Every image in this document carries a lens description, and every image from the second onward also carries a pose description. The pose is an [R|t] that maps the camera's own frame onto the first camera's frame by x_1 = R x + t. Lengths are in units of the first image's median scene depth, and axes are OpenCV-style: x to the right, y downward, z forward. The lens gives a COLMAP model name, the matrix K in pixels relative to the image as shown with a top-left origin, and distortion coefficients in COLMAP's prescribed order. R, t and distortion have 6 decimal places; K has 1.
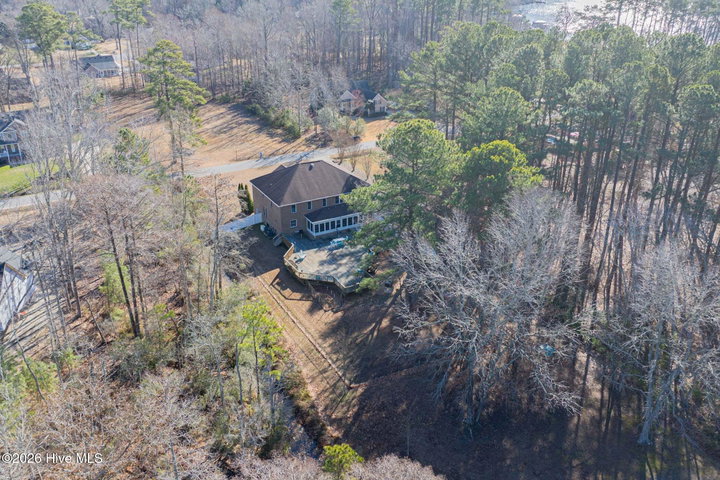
lens RADIAL K [[602.6, 0, 360.0], [0, 602.6, 240.0], [0, 0, 1]] dist [-0.018177, -0.002571]
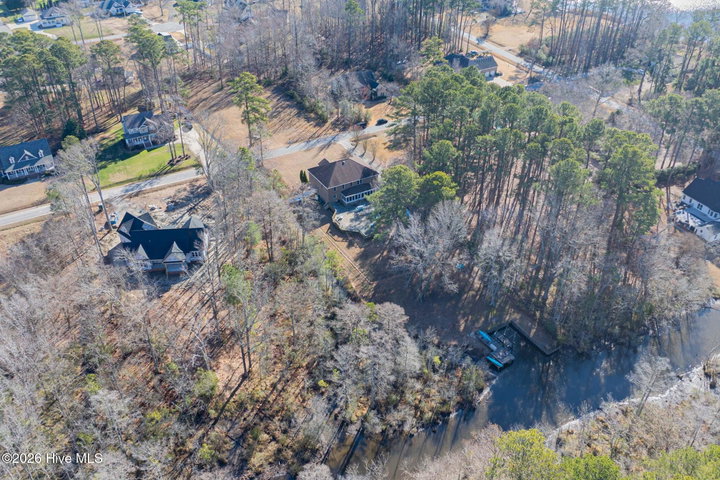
lens RADIAL K [[602.6, 0, 360.0], [0, 602.6, 240.0], [0, 0, 1]] dist [-0.018177, -0.002571]
pose [[0.999967, -0.007829, 0.002163, -0.041628], [0.007380, 0.986981, 0.160665, -0.203871], [-0.003393, -0.160644, 0.987007, -0.876715]]
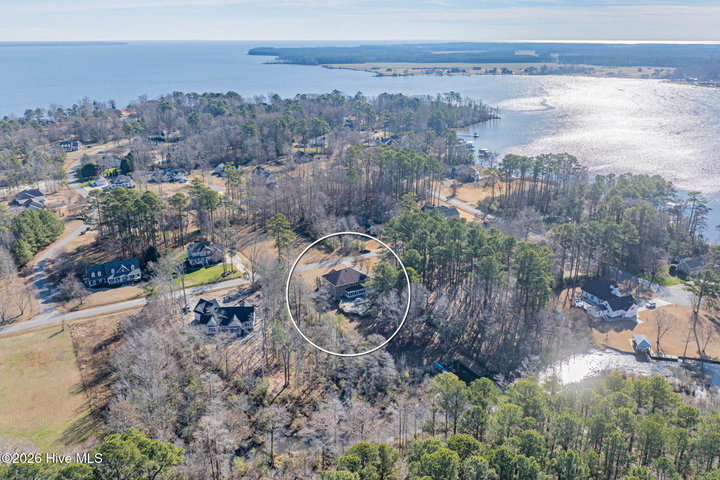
lens RADIAL K [[602.6, 0, 360.0], [0, 602.6, 240.0], [0, 0, 1]] dist [-0.018177, -0.002571]
pose [[0.999917, -0.008216, 0.009908, -0.053085], [0.009293, 0.993433, -0.114035, 0.048290], [-0.008906, 0.114118, 0.993427, -1.764780]]
